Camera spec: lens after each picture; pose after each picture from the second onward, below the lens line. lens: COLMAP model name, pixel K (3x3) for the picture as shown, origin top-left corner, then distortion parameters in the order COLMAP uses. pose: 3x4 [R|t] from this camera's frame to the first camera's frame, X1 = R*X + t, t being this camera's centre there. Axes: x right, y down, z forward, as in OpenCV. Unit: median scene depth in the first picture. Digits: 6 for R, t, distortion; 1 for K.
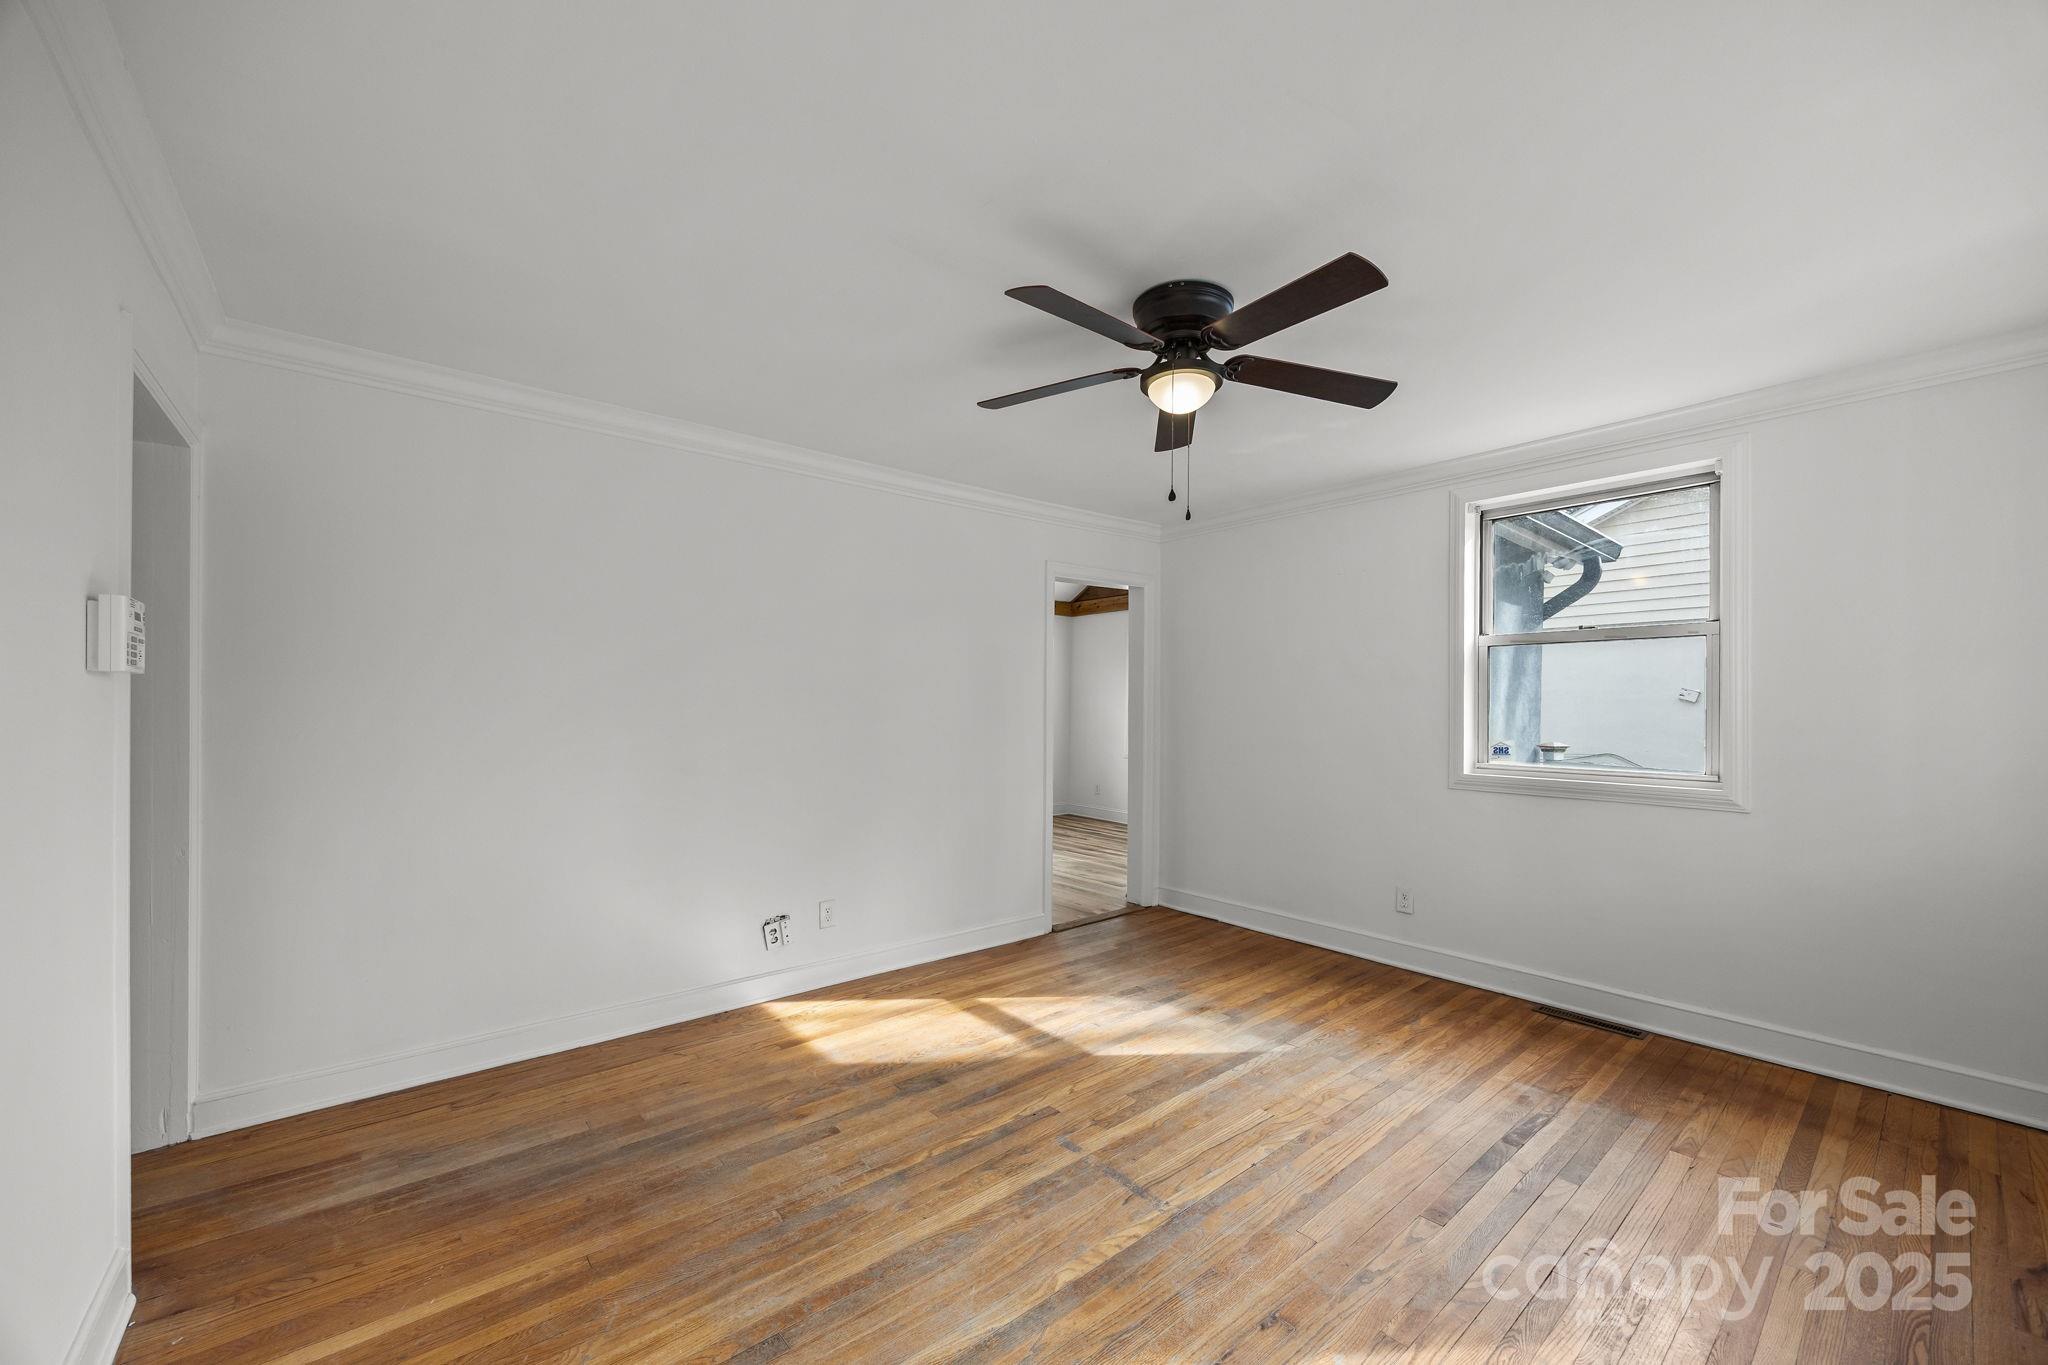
lens RADIAL K [[791.1, 0, 1026.9], [0, 791.1, 703.0], [0, 0, 1]] dist [0.002290, 0.000420]
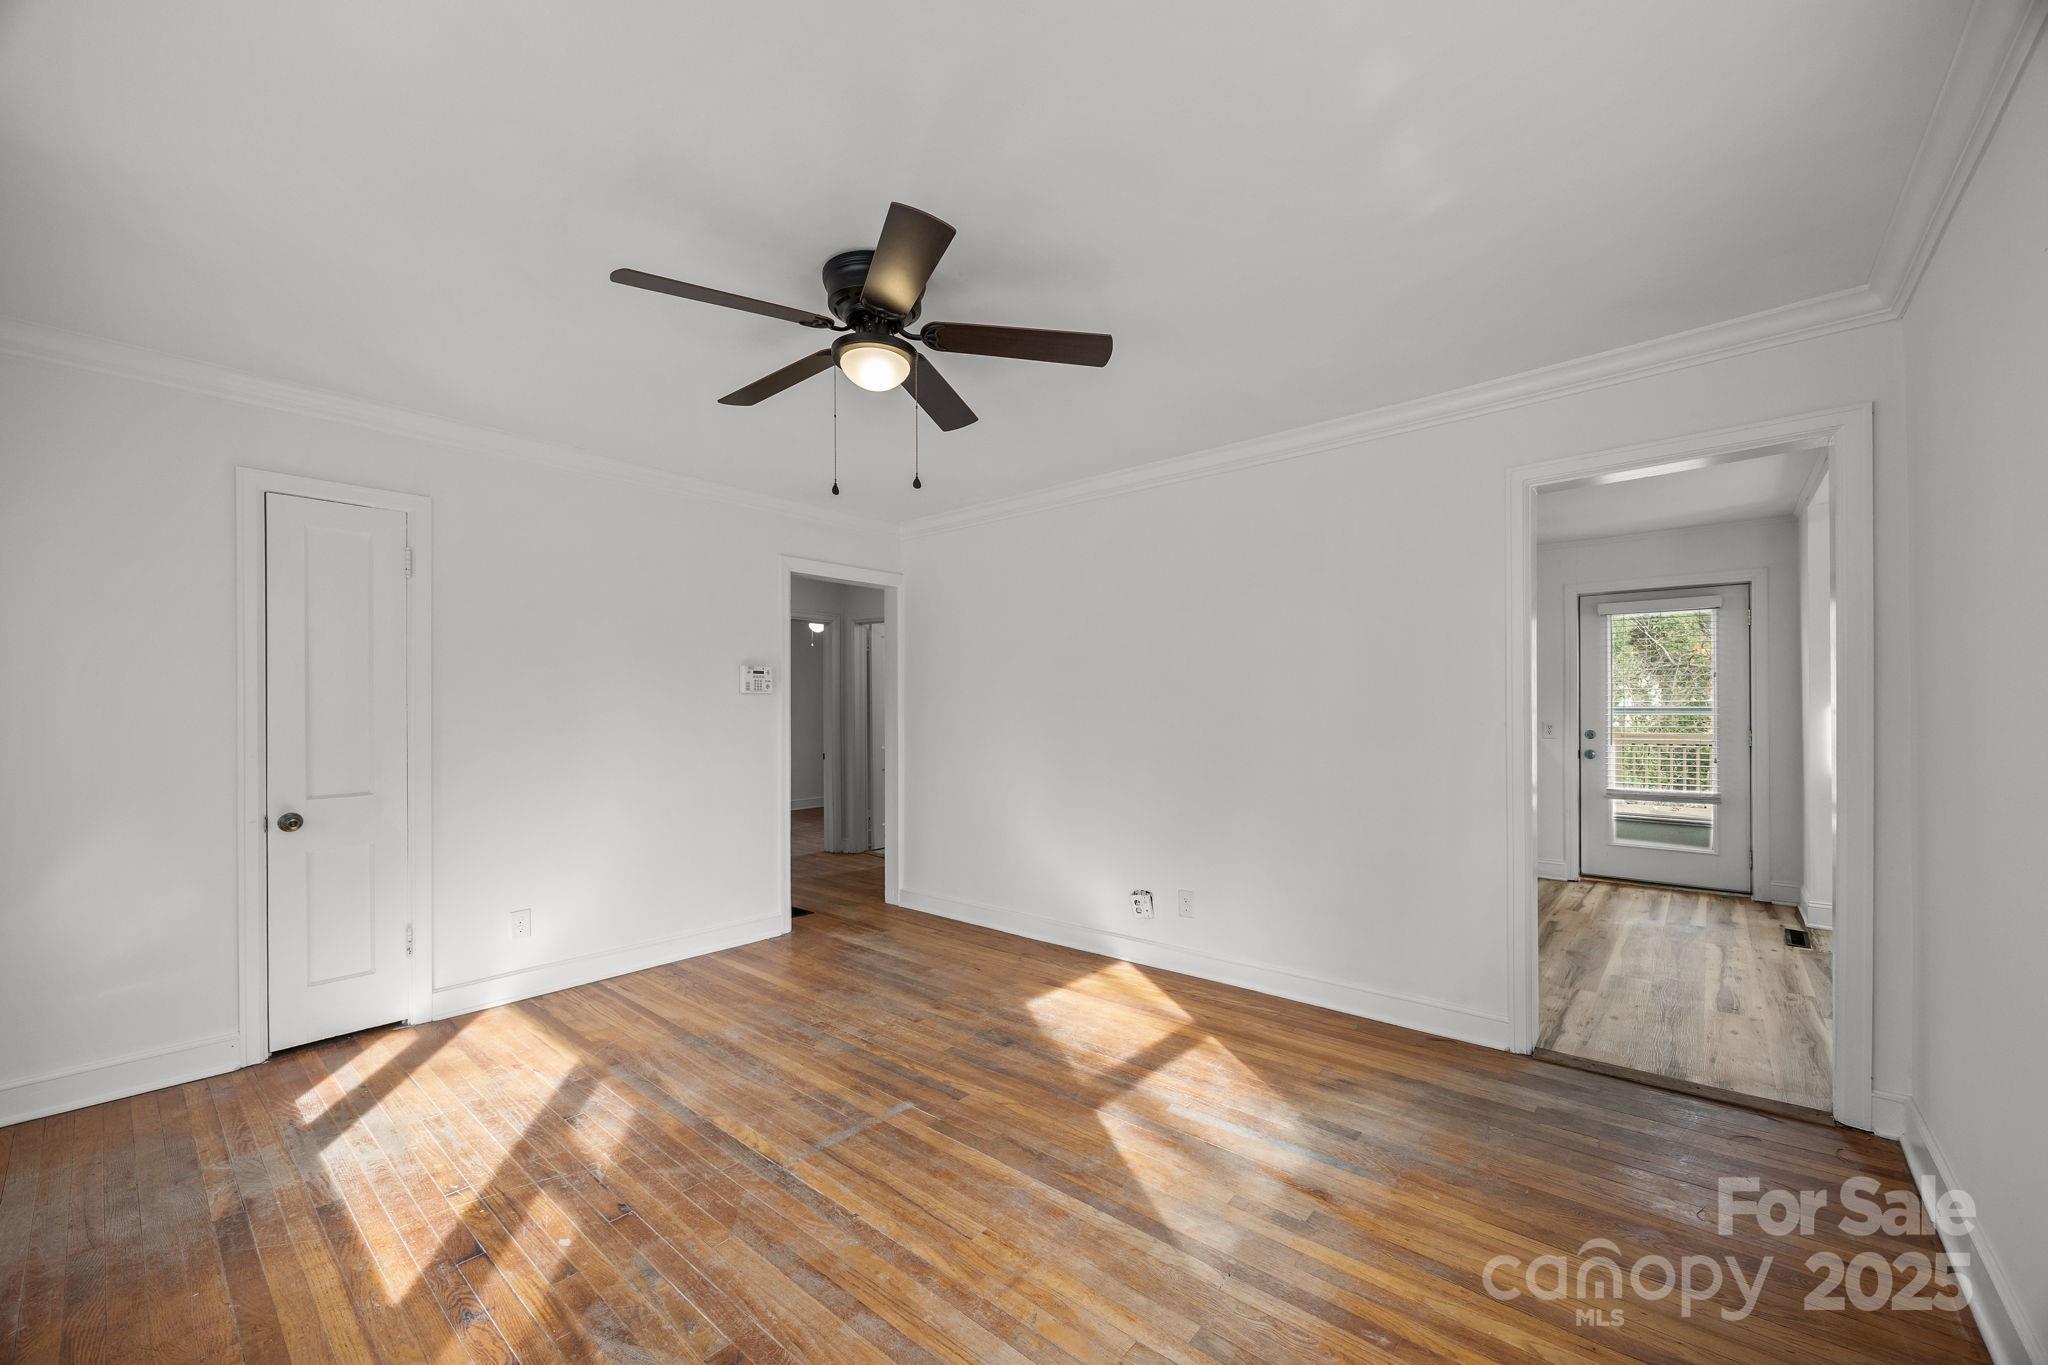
lens RADIAL K [[791.1, 0, 1015.3], [0, 791.1, 703.1], [0, 0, 1]] dist [0.002290, 0.000420]
pose [[0.163213, -0.013637, -0.986497, 0.902432], [0.011726, 0.999861, -0.011882, 0.028921], [0.986521, -0.009628, 0.163350, 0.795783]]
